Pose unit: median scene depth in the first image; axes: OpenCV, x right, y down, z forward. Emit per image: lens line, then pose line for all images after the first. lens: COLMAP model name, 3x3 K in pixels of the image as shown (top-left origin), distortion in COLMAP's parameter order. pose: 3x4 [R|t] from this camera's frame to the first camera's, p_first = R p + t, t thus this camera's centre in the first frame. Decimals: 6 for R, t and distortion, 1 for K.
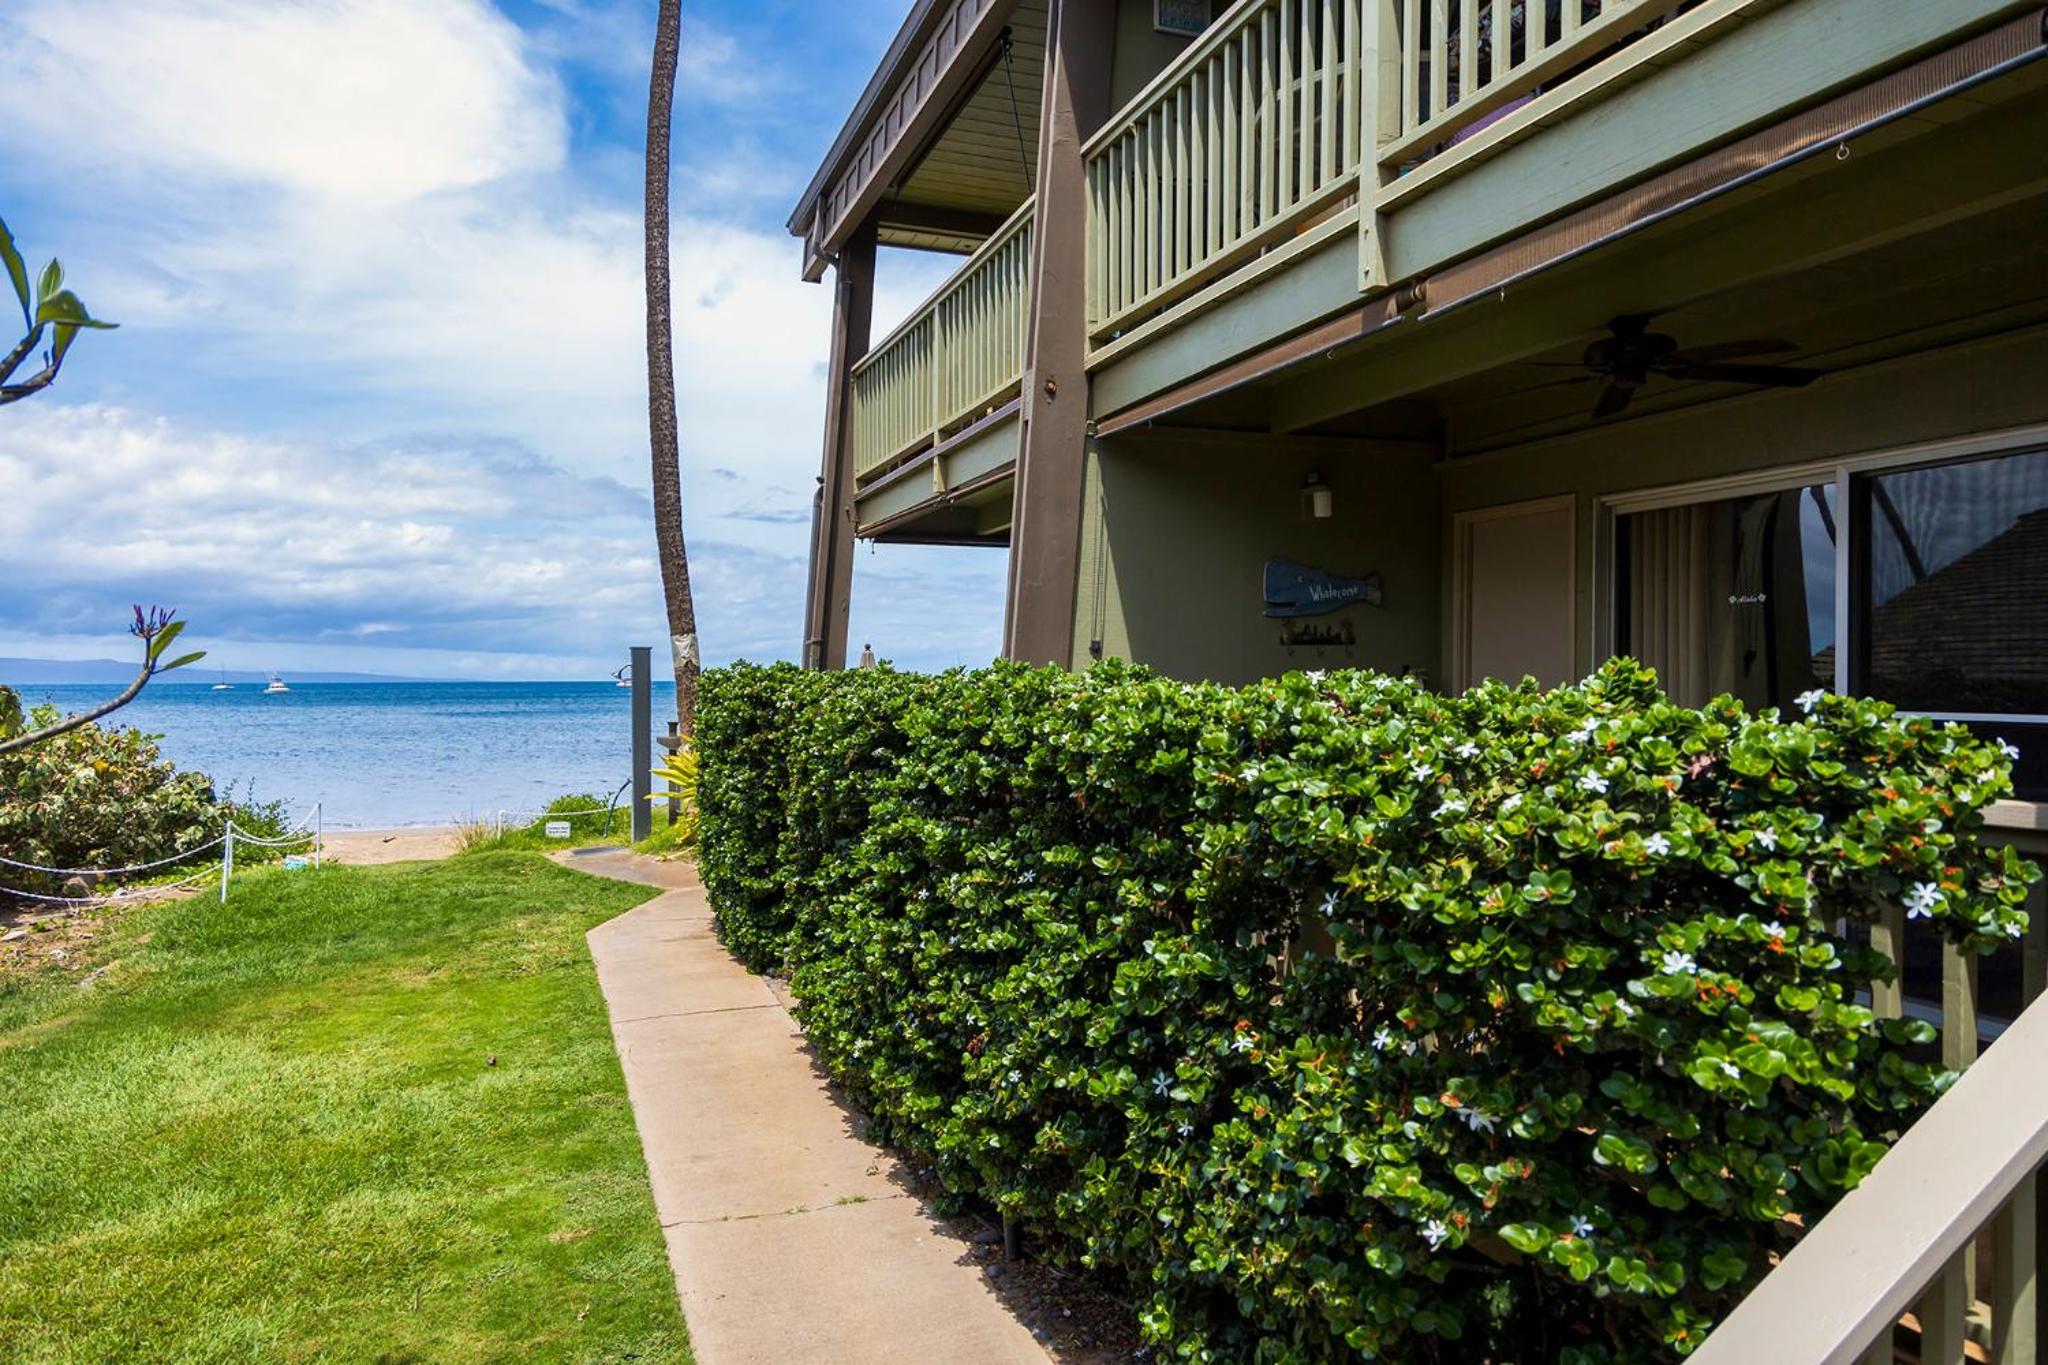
lens RADIAL K [[1345.7, 0, 1015.2], [0, 1345.7, 681.4], [0, 0, 1]] dist [-0.008403, 0.004055]
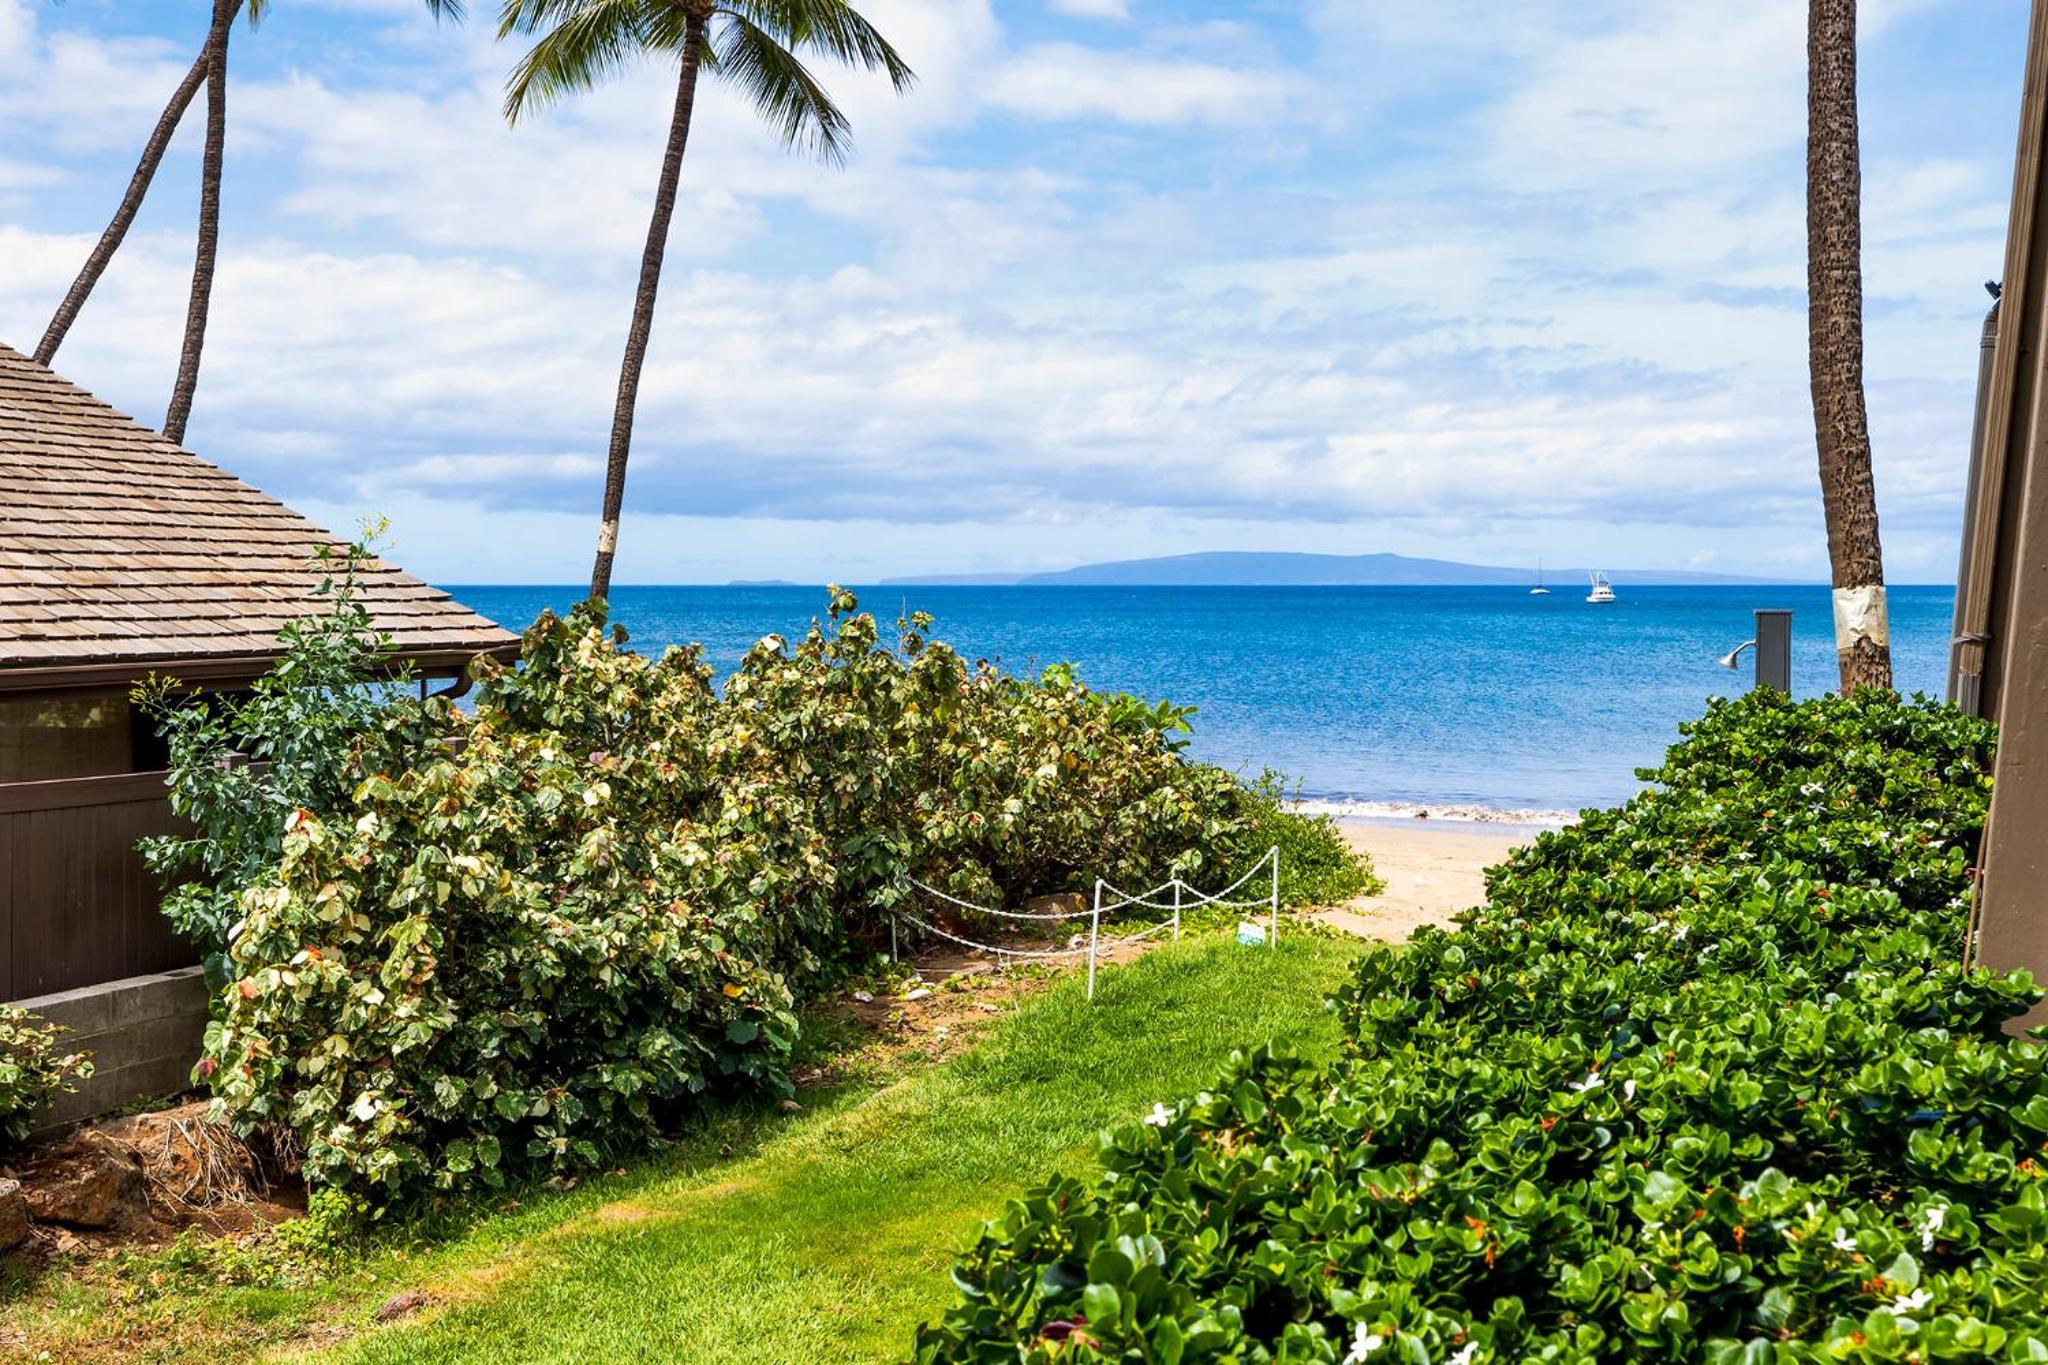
lens RADIAL K [[2053.1, 0, 1032.2], [0, 2053.1, 683.5], [0, 0, 1]] dist [-0.004930, 0.000000]
pose [[0.719408, 0.035644, -0.693672, 0.071142], [-0.000890, 0.998729, 0.050396, -0.032965], [0.694587, -0.035638, 0.718526, 0.174697]]
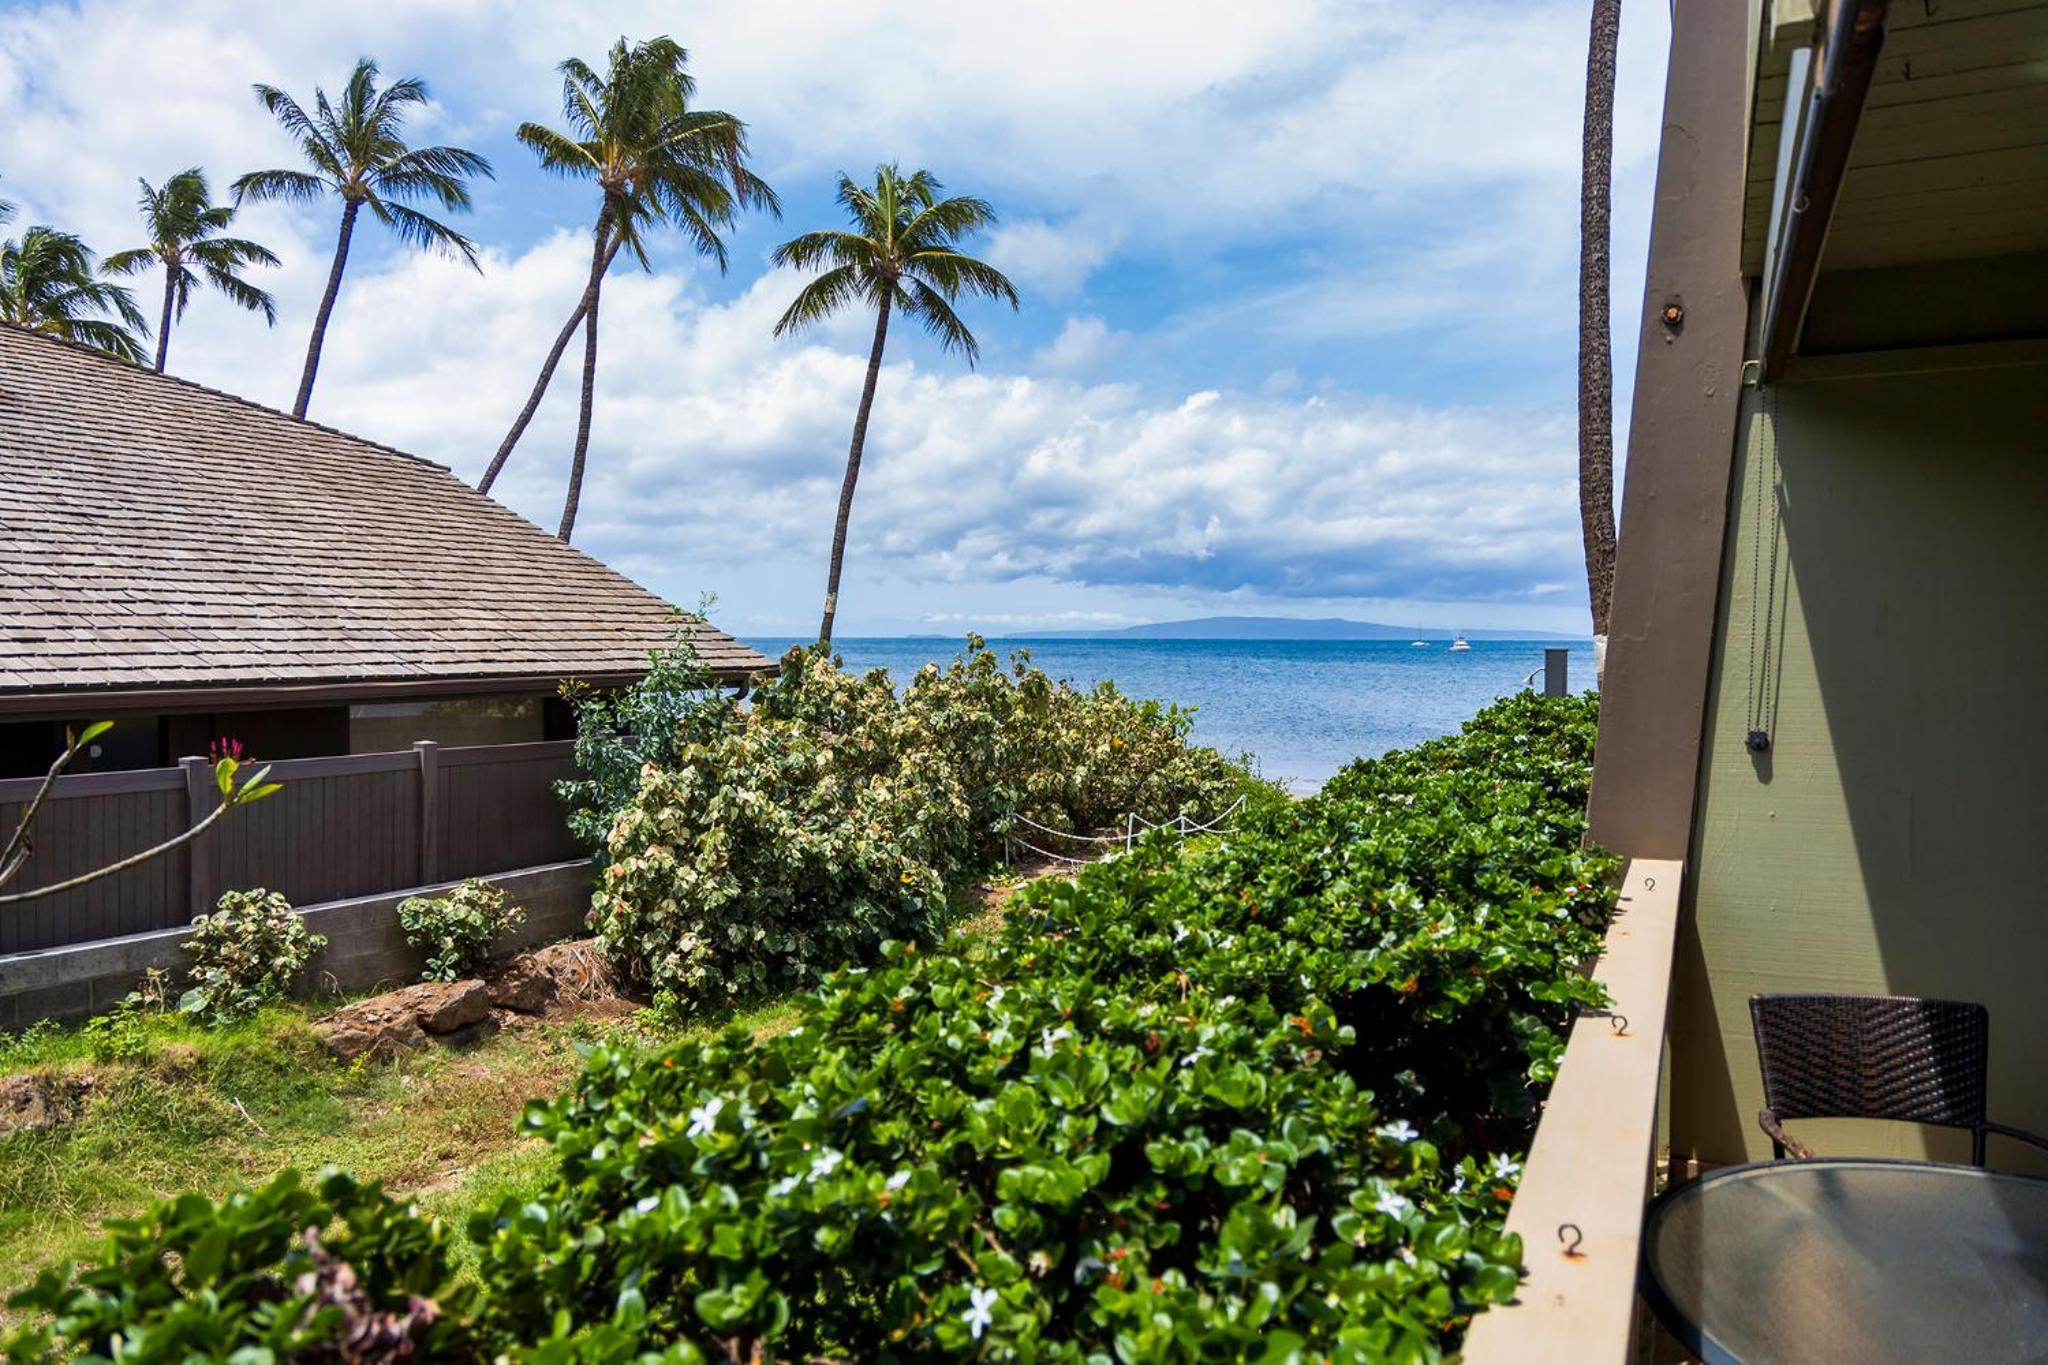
lens RADIAL K [[1345.7, 0, 1016.8], [0, 1345.7, 688.9], [0, 0, 1]] dist [-0.008403, 0.004055]
pose [[0.673536, 0.033294, -0.738405, 0.111424], [-0.004876, 0.999163, 0.040603, -0.028722], [0.739139, -0.023747, 0.673134, 0.143127]]
